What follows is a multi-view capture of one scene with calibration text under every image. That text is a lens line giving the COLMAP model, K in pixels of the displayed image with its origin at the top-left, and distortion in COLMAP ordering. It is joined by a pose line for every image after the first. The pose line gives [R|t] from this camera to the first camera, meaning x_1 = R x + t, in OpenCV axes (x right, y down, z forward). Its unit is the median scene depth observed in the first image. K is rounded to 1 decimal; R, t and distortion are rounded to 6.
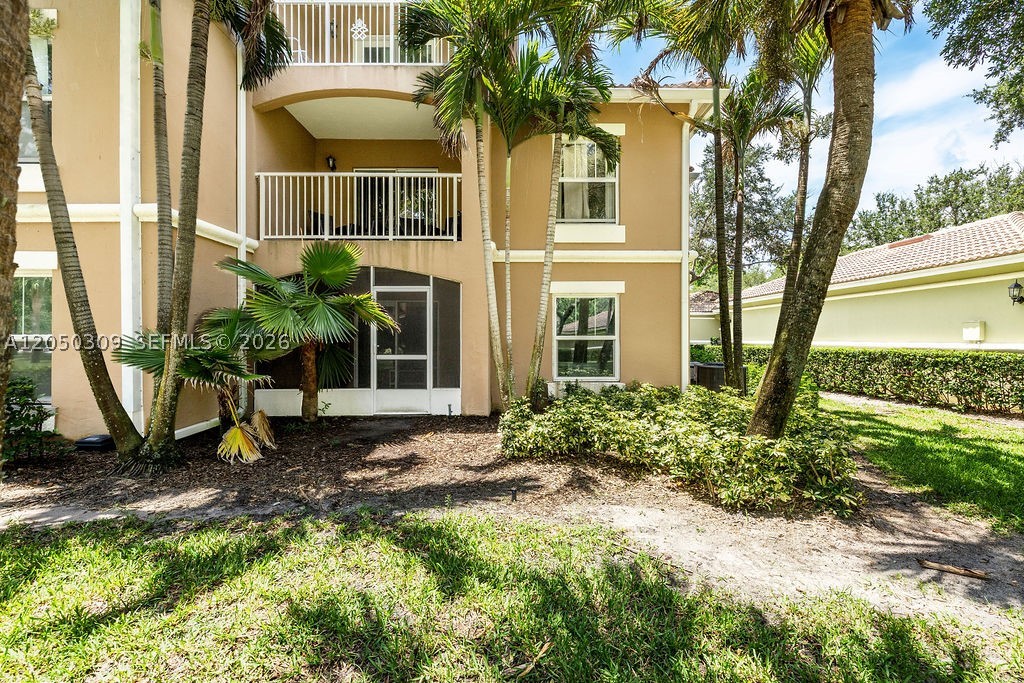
lens RADIAL K [[442.7, 0, 512.7], [0, 442.7, 338.7], [0, 0, 1]] dist [-0.002563, -0.000116]
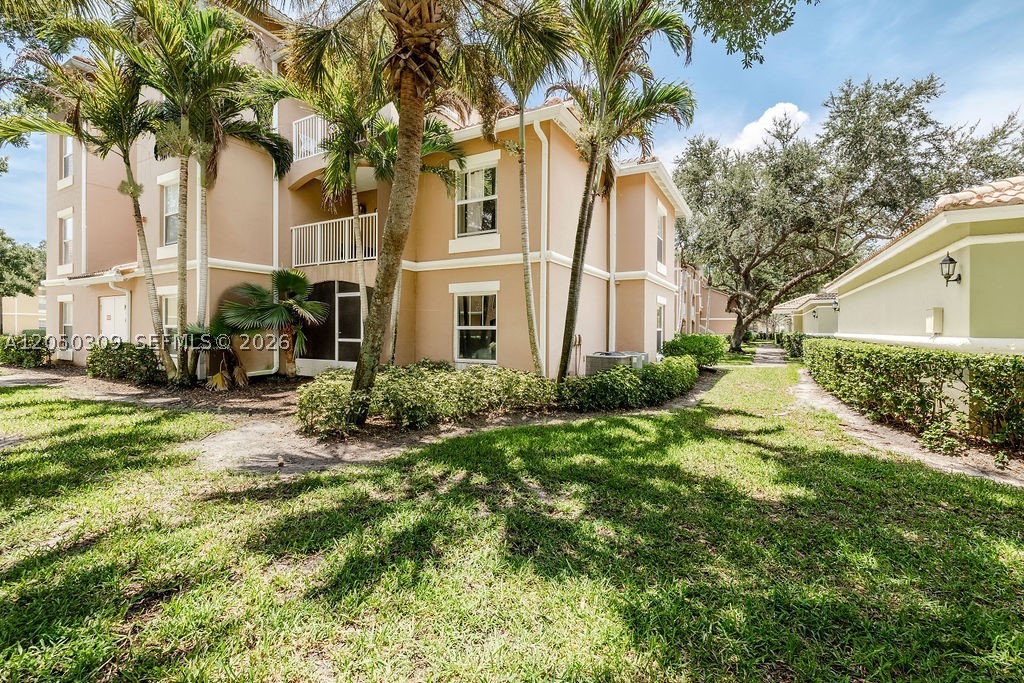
lens RADIAL K [[442.7, 0, 512.3], [0, 442.7, 336.2], [0, 0, 1]] dist [-0.002563, -0.000116]
pose [[0.869148, 0.010834, -0.494434, 0.876210], [-0.007861, 0.999936, 0.008092, 0.009959], [0.494490, -0.003146, 0.869177, -0.022824]]
